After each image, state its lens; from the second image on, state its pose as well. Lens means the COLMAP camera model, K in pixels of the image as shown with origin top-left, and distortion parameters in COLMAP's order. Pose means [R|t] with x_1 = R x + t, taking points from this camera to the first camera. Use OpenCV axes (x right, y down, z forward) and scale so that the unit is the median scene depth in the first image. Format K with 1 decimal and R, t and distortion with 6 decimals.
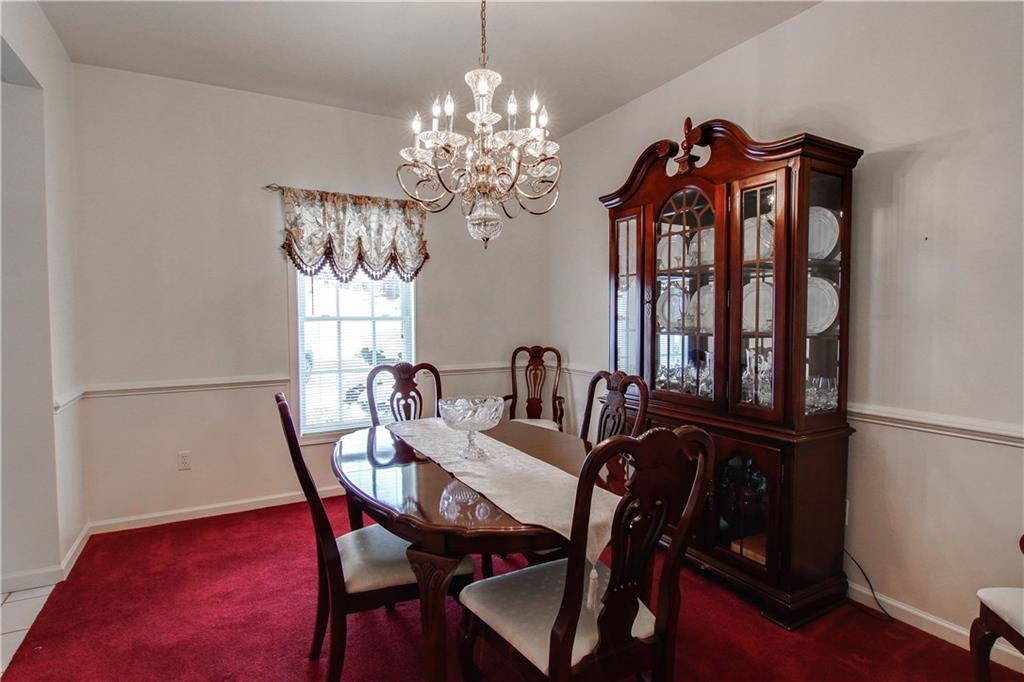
lens RADIAL K [[516.6, 0, 512.4], [0, 516.6, 342.2], [0, 0, 1]] dist [-0.007186, -0.007515]
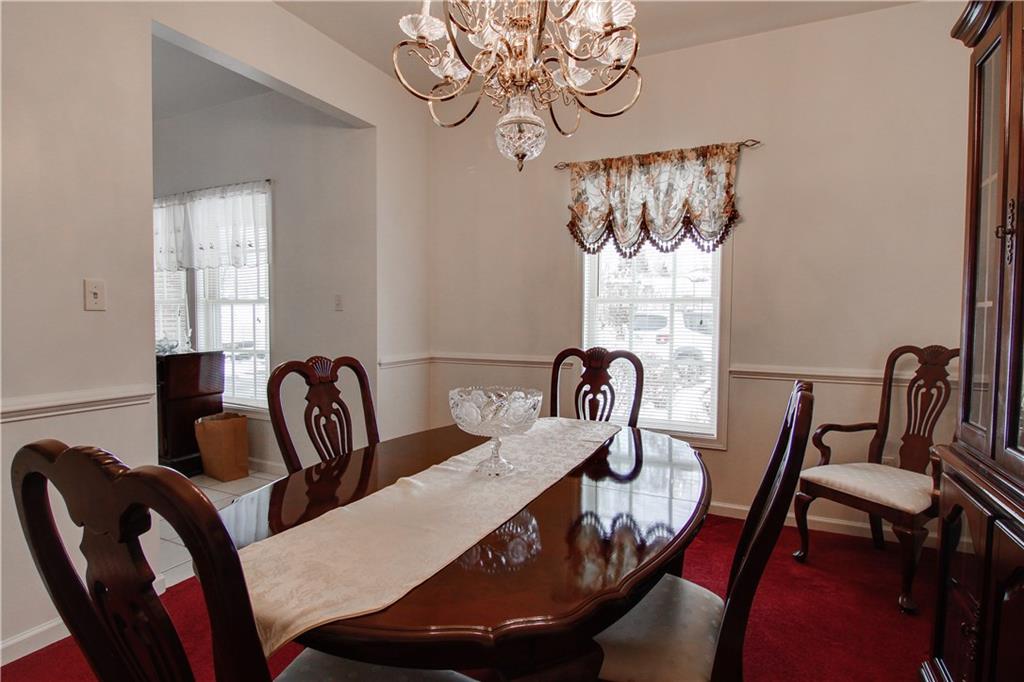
lens RADIAL K [[516.6, 0, 514.2], [0, 516.6, 338.5], [0, 0, 1]] dist [-0.007186, -0.007515]
pose [[0.572402, 0.040755, -0.818960, 0.283458], [-0.049382, 0.998665, 0.015183, 0.015986], [0.818485, 0.031751, 0.573650, 0.347472]]
